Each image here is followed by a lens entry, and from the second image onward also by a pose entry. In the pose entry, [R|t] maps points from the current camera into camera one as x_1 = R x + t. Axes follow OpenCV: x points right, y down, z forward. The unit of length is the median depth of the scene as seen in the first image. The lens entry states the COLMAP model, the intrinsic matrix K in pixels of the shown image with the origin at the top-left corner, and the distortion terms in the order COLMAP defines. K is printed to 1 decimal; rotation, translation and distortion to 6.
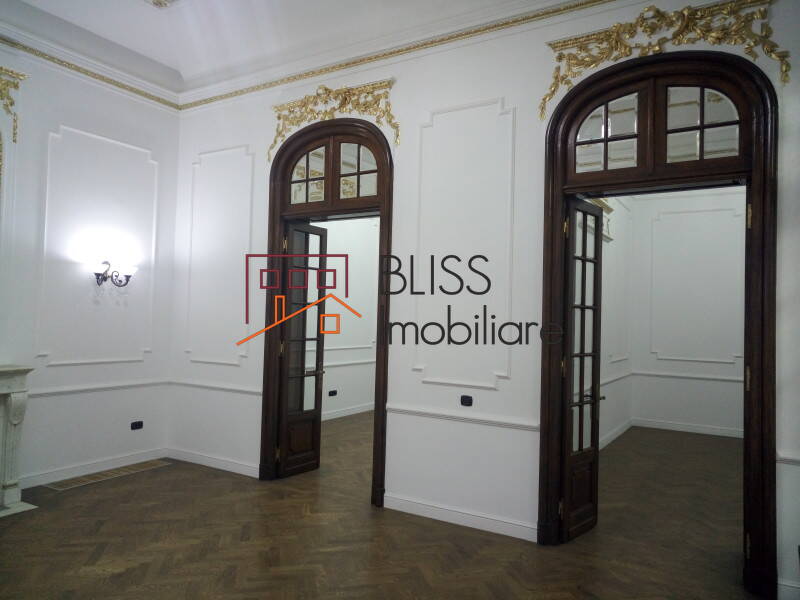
lens RADIAL K [[604.4, 0, 401.6], [0, 604.4, 299.7], [0, 0, 1]] dist [0.004038, 0.015513]
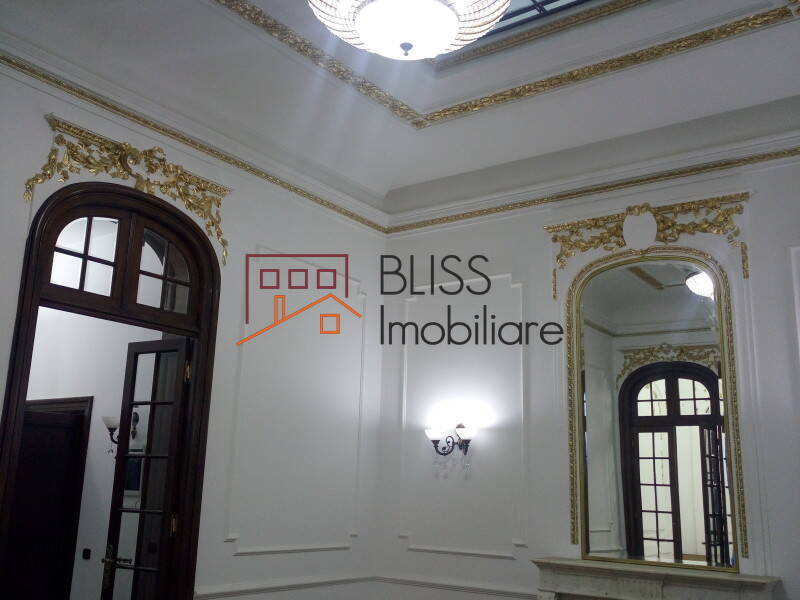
lens RADIAL K [[788.7, 0, 400.0], [0, 788.7, 307.1], [0, 0, 1]] dist [0.008490, -0.005463]
pose [[-0.073587, -0.248261, -0.965894, 0.373655], [-0.003216, 0.968574, -0.248704, 0.032729], [0.997284, -0.015195, -0.072073, 0.628783]]
